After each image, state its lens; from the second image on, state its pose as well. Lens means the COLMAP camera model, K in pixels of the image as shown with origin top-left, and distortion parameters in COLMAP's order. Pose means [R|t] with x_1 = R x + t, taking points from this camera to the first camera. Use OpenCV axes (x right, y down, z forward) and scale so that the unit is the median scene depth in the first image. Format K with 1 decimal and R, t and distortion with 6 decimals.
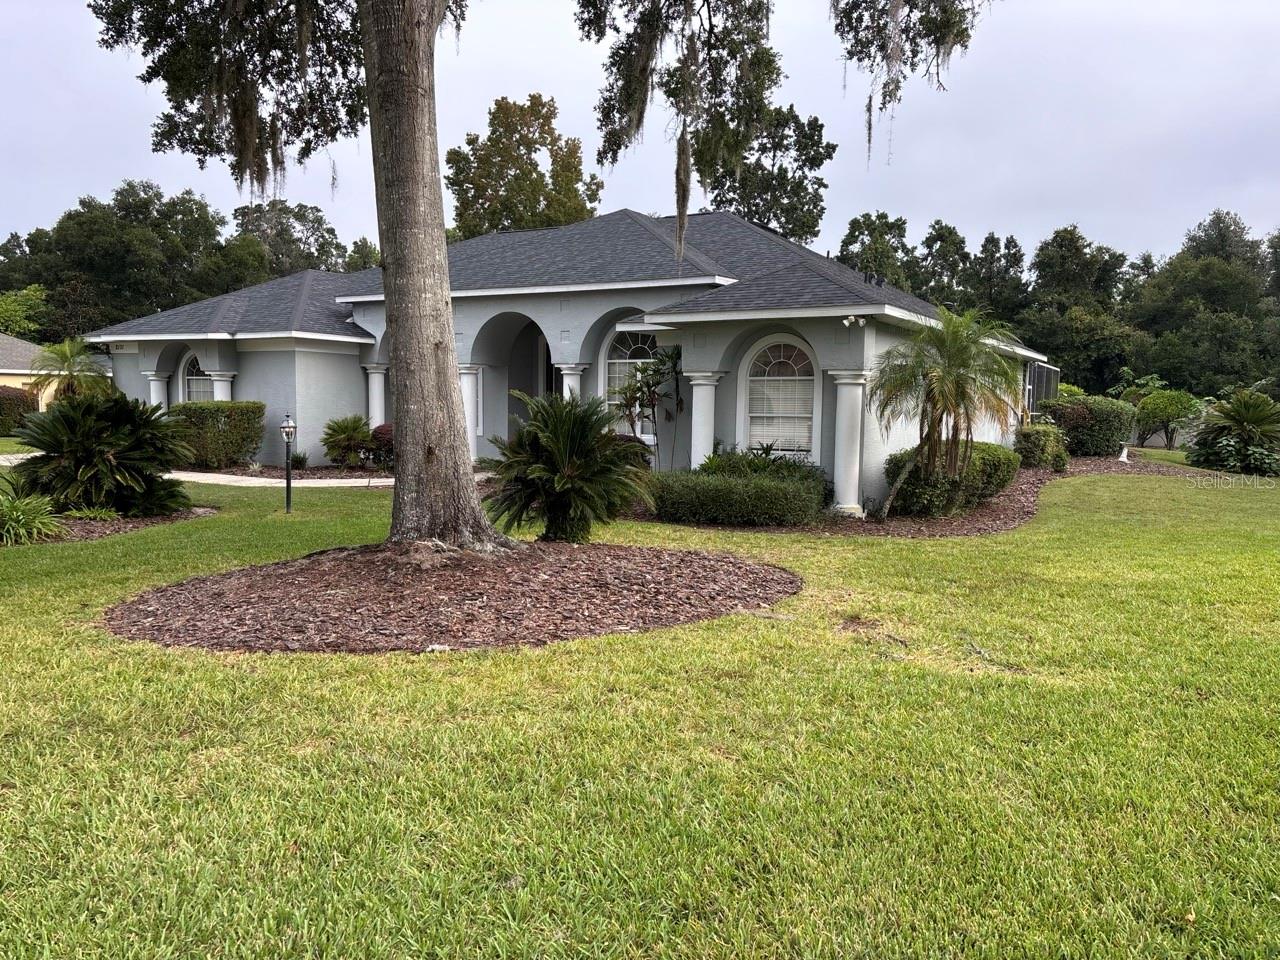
lens RADIAL K [[967.0, 0, 640.9], [0, 967.0, 477.3], [0, 0, 1]] dist [0.040141, -0.032008]
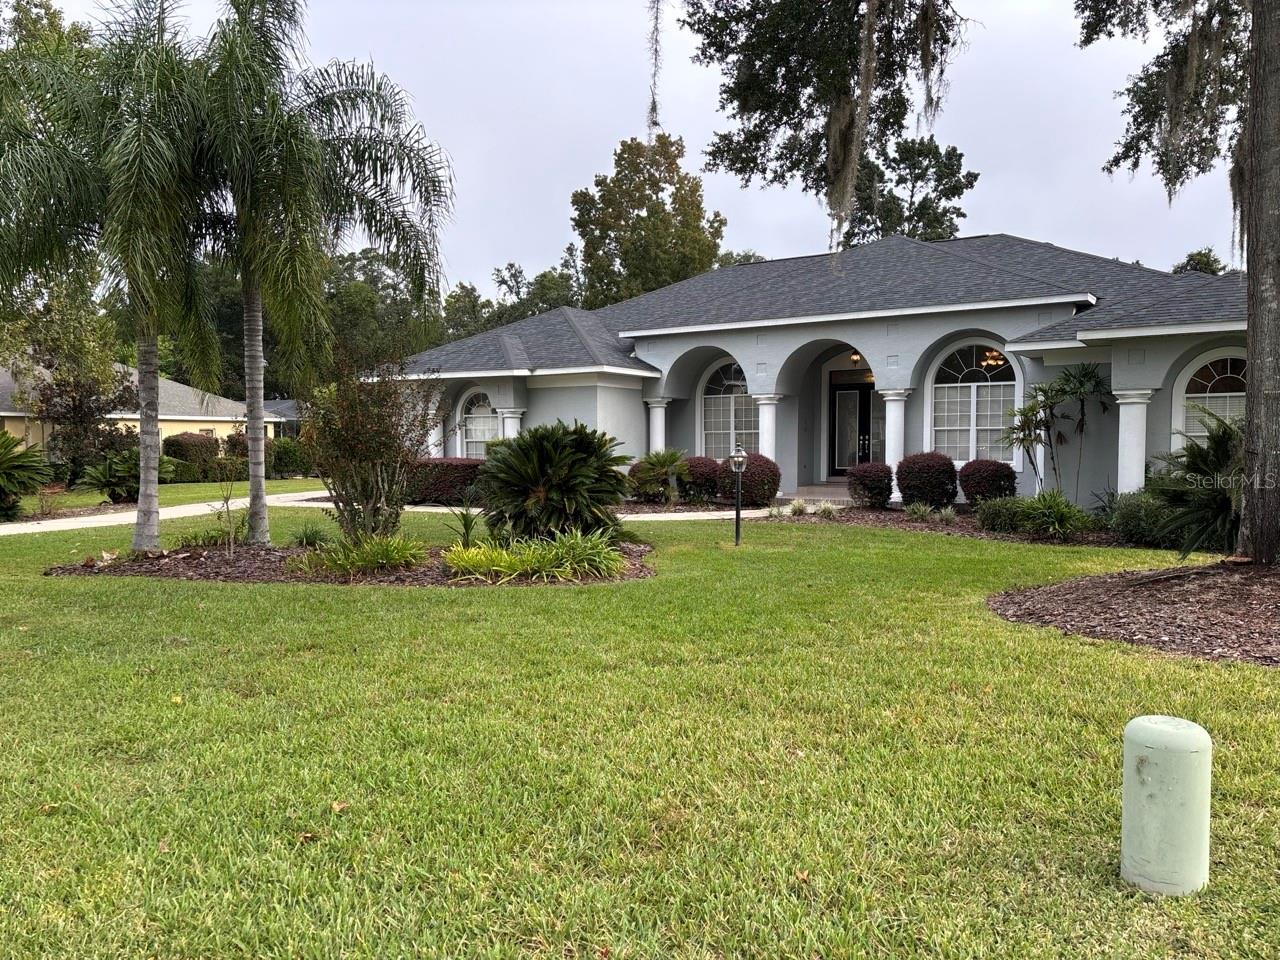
lens RADIAL K [[967.0, 0, 637.1], [0, 967.0, 484.0], [0, 0, 1]] dist [0.040141, -0.032008]
pose [[0.999492, -0.021292, -0.023725, -0.122438], [0.020449, 0.999170, -0.035224, 0.002239], [0.024455, 0.034721, 0.999098, 0.009125]]
